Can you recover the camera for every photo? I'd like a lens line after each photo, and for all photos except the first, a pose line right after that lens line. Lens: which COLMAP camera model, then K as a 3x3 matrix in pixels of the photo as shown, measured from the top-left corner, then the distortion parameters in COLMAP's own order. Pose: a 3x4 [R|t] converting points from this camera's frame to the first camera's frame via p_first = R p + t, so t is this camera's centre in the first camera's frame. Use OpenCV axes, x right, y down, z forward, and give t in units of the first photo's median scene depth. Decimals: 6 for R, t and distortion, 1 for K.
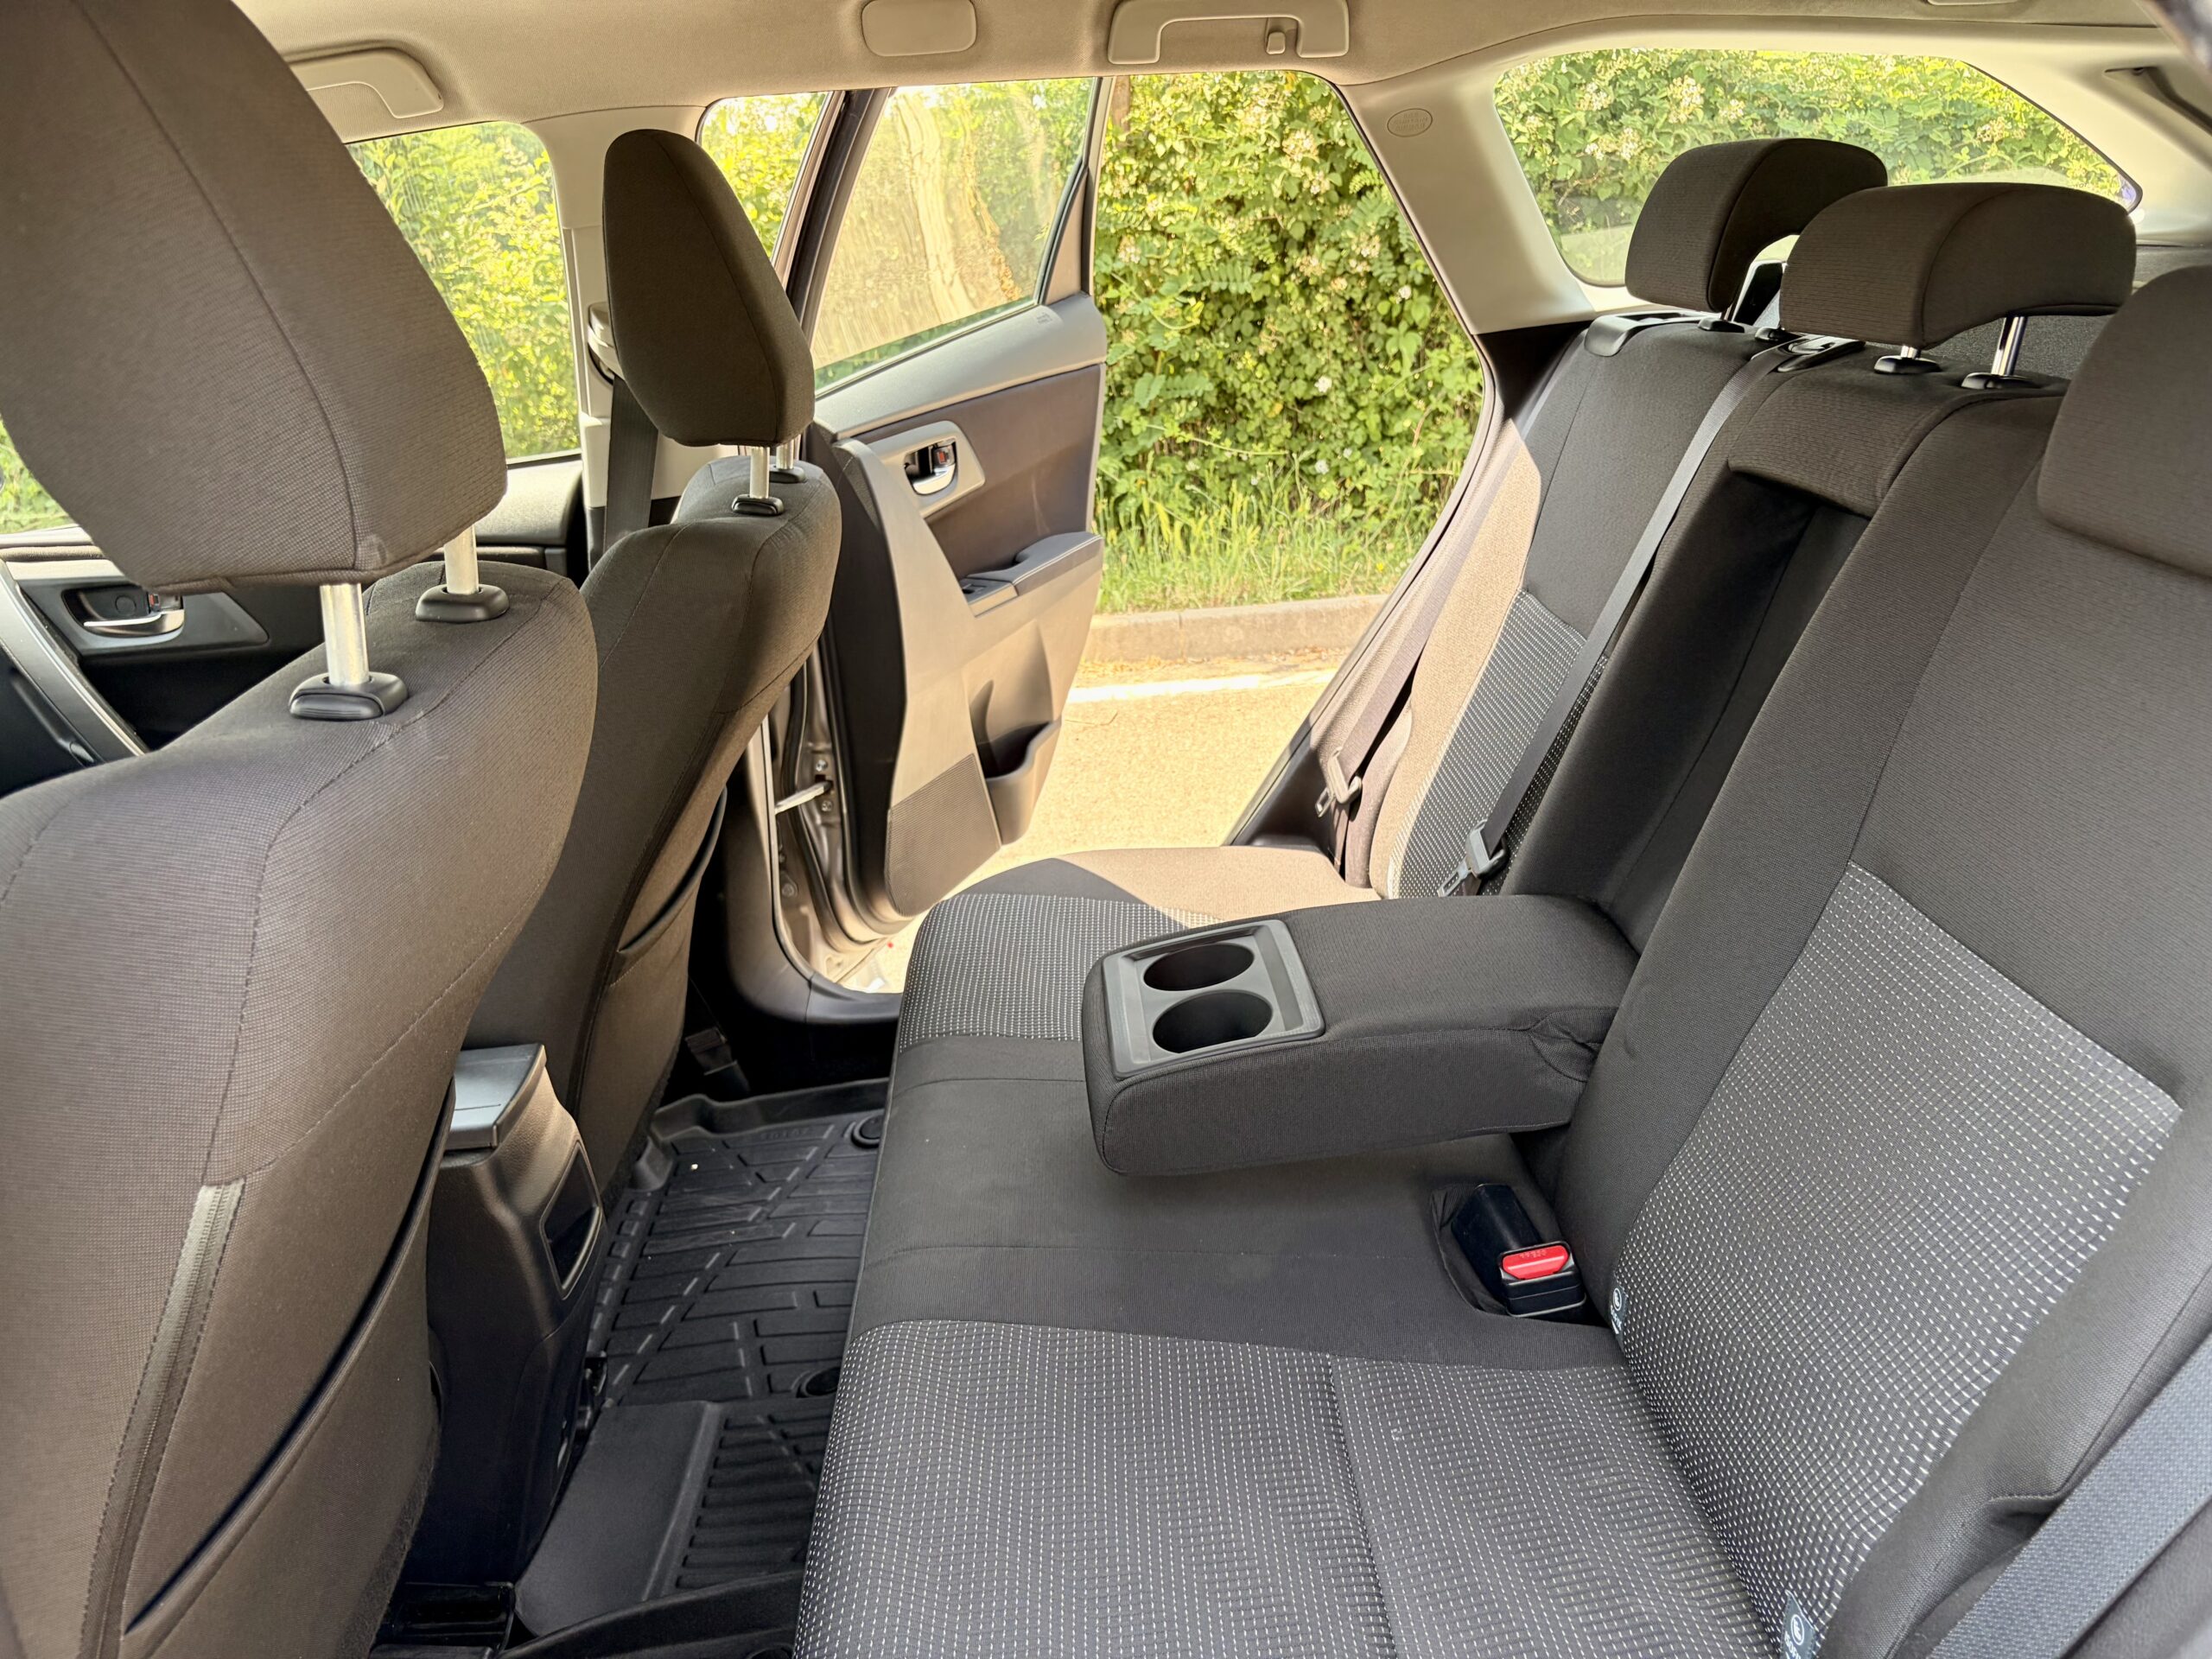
lens RADIAL K [[1689.2, 0, 1106.6], [0, 1689.2, 830.1], [0, 0, 1]] dist [0.036431, -0.043548]
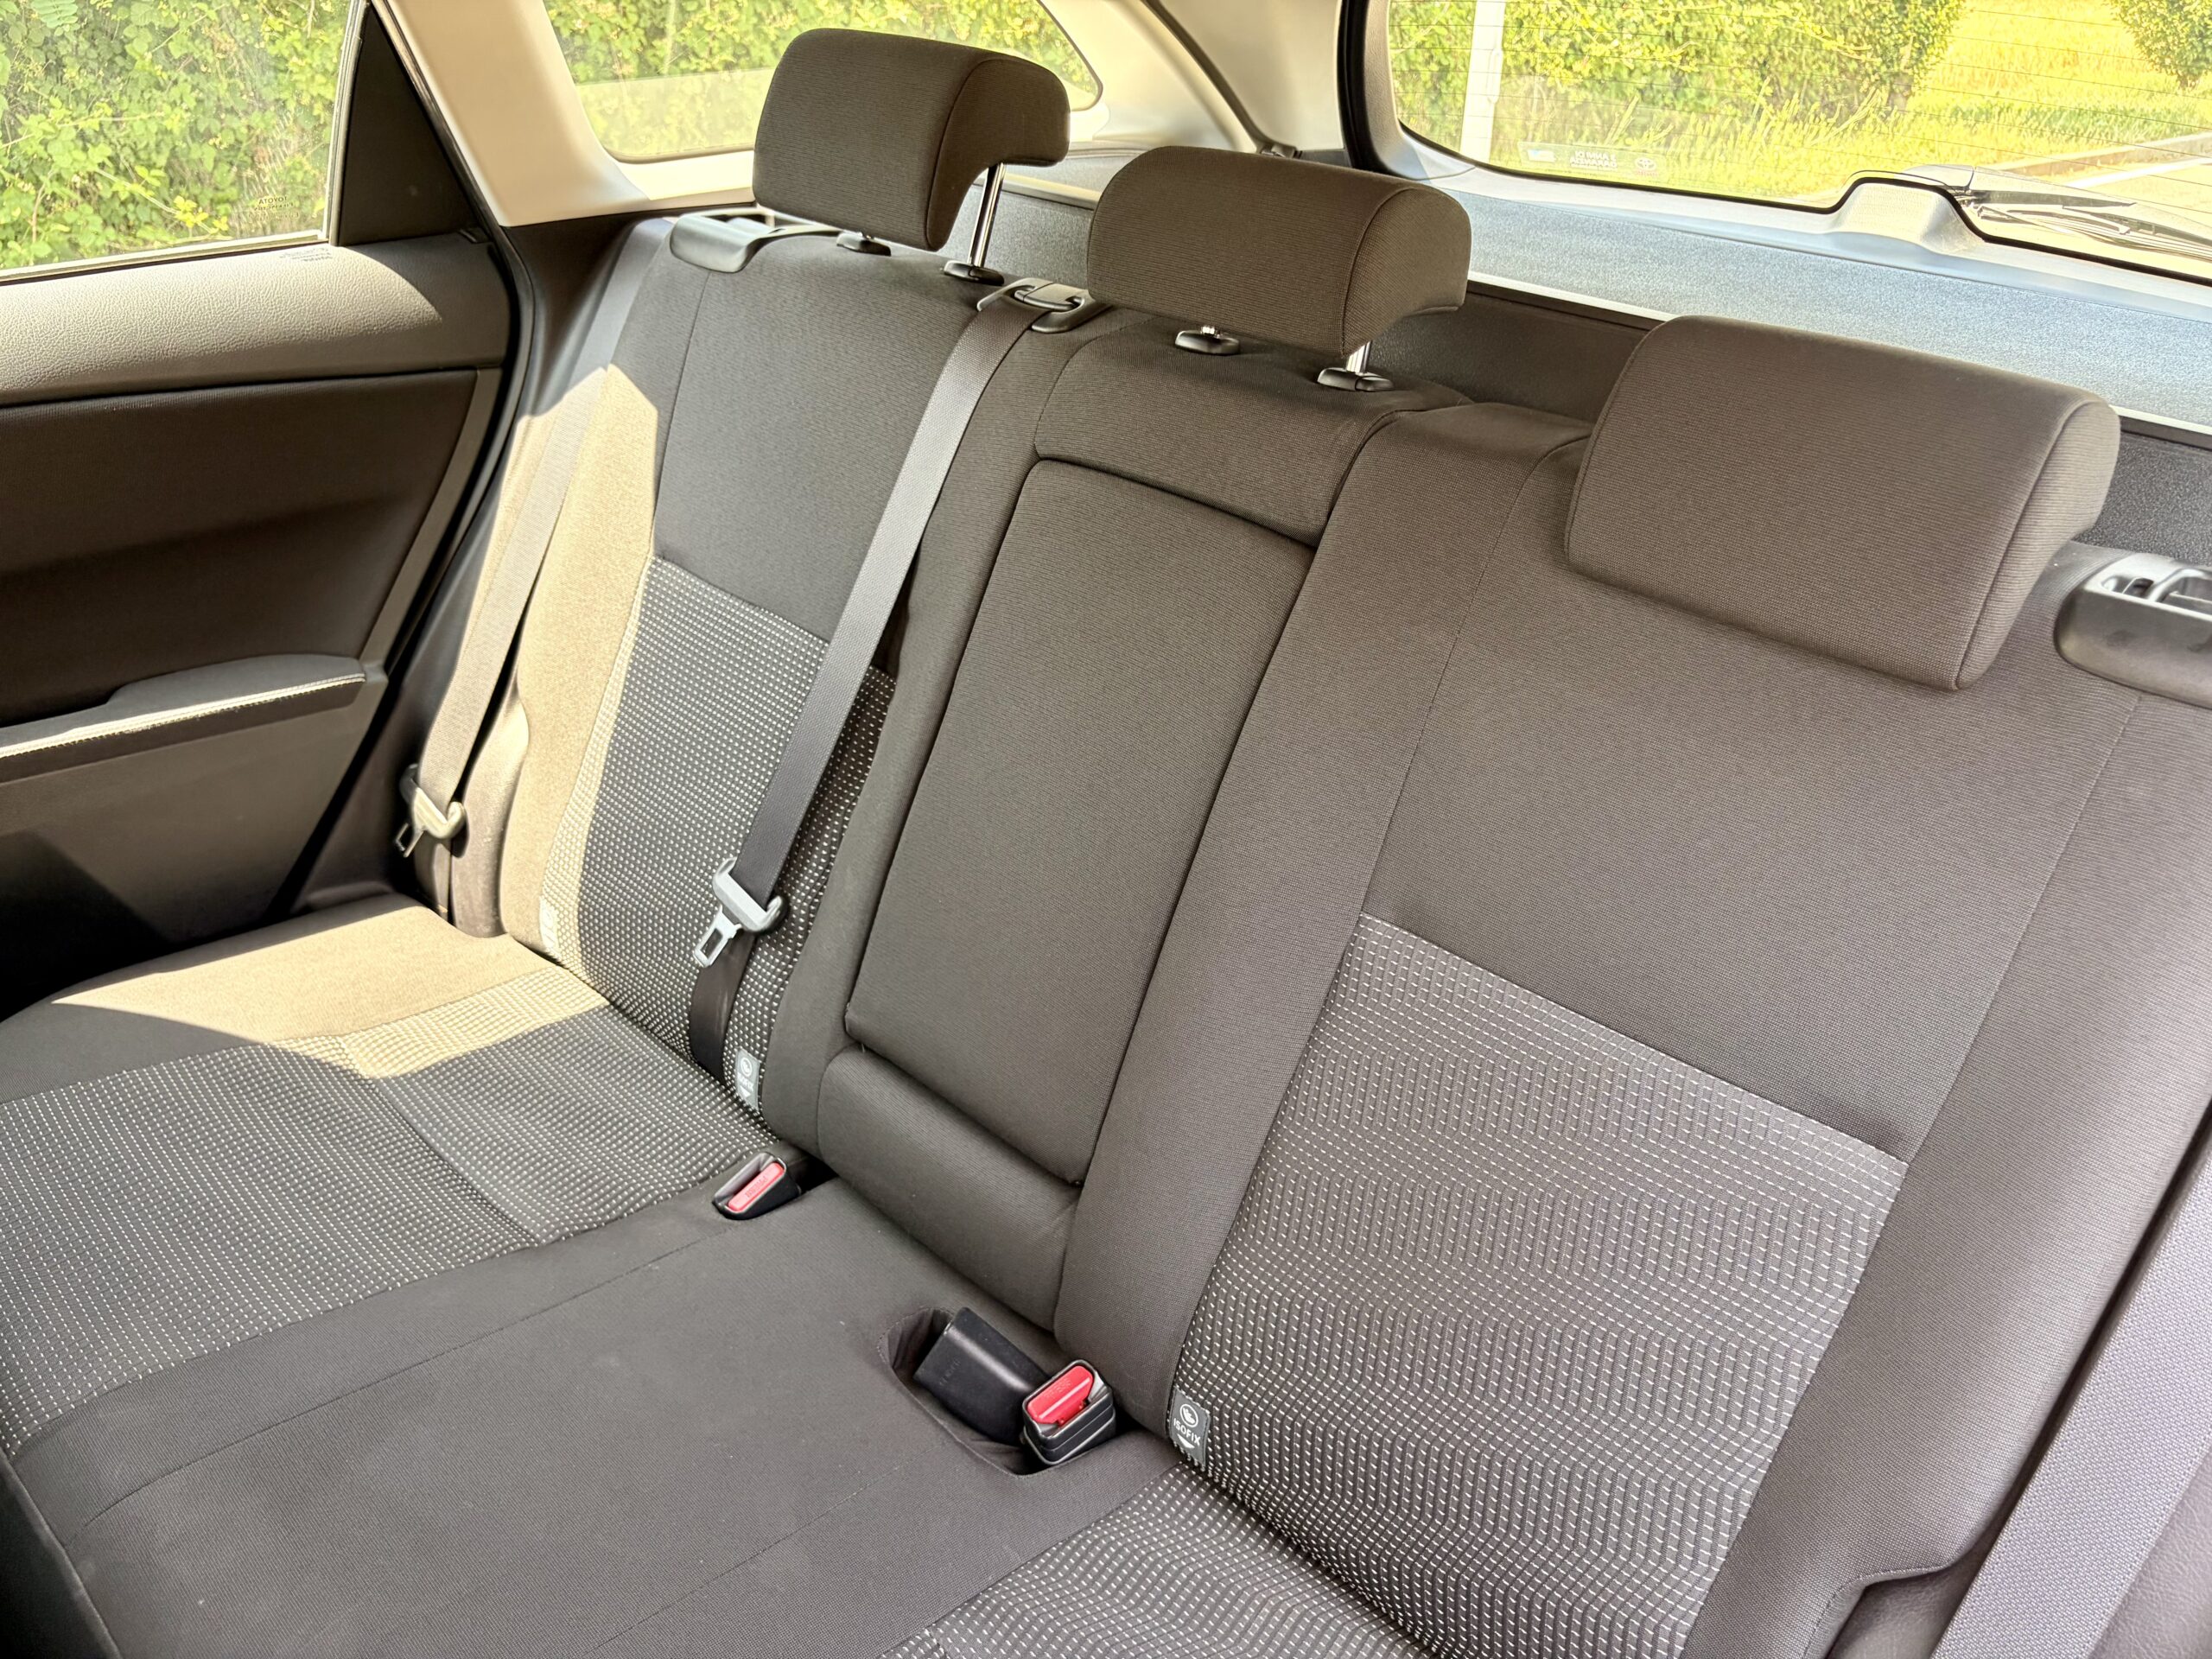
lens RADIAL K [[1689.2, 0, 1112.7], [0, 1689.2, 821.5], [0, 0, 1]] dist [0.036431, -0.043548]
pose [[0.716145, -0.225066, 0.660667, -0.174743], [0.139730, 0.973650, 0.180225, -0.138098], [-0.683821, -0.036753, 0.728723, 0.250337]]
